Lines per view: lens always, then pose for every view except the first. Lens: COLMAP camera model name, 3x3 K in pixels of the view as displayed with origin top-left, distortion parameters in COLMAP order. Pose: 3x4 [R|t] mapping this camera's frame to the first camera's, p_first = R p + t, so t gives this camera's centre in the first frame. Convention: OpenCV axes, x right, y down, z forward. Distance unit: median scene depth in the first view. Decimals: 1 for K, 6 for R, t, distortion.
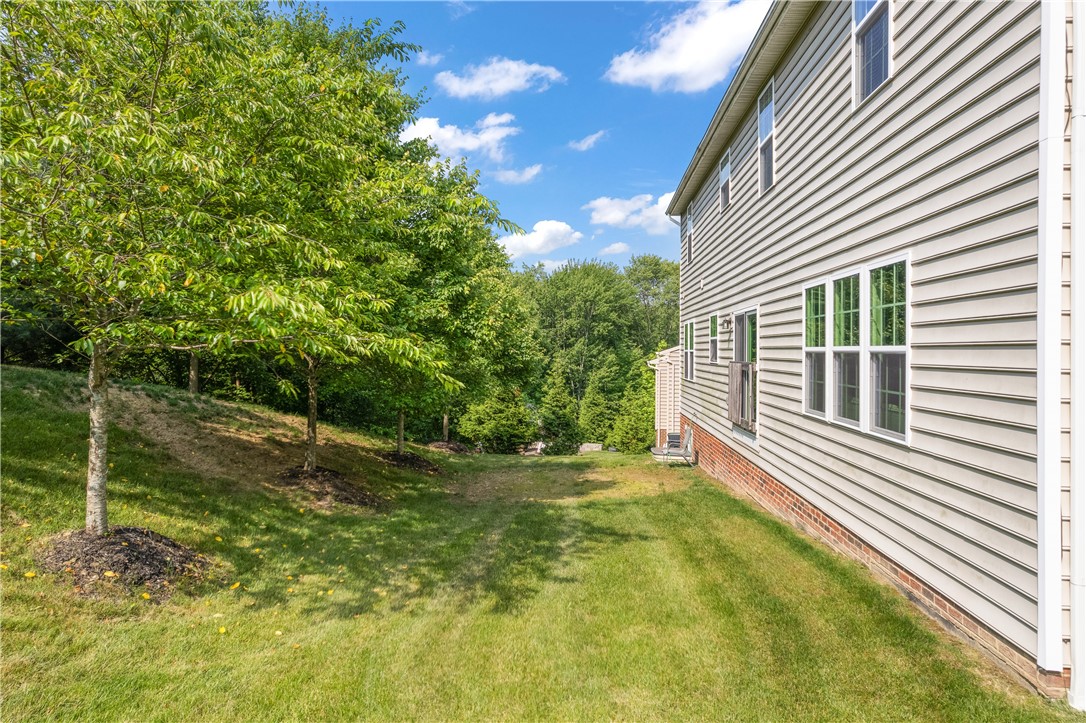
lens RADIAL K [[694.7, 0, 543.0], [0, 694.7, 361.5], [0, 0, 1]] dist [-0.045847, 0.046088]
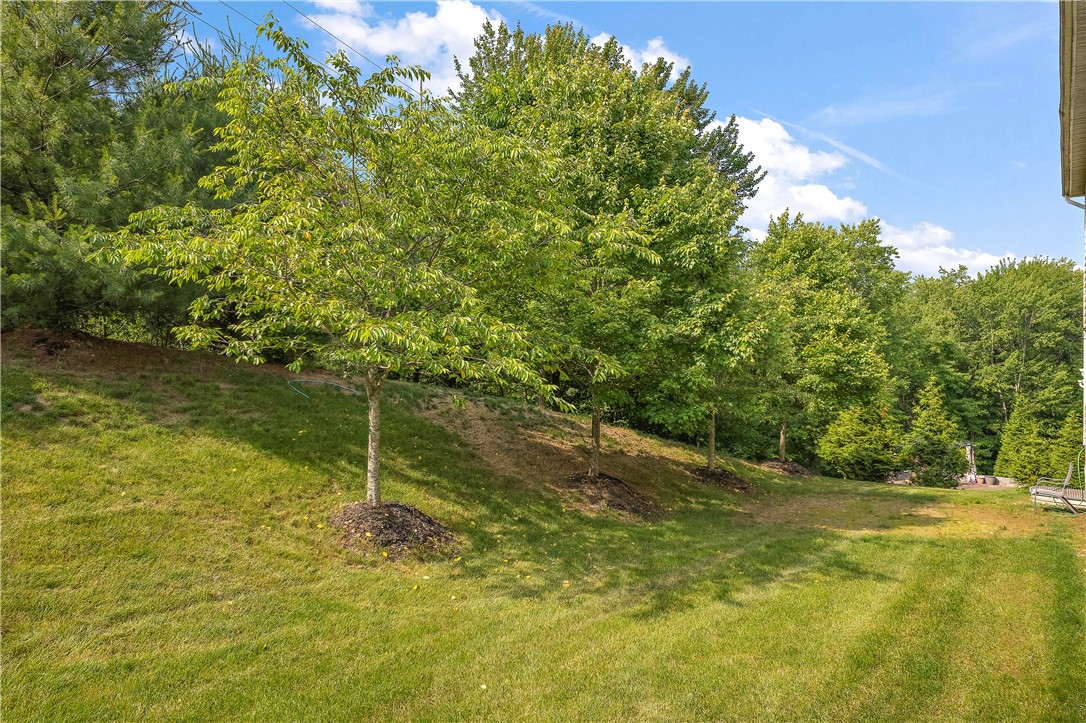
lens RADIAL K [[694.7, 0, 543.0], [0, 694.7, 361.5], [0, 0, 1]] dist [-0.045847, 0.046088]
pose [[0.844985, -0.009903, -0.534698, 0.163642], [-0.003763, 0.999694, -0.024461, 0.000889], [0.534777, 0.022681, 0.844689, 0.012975]]
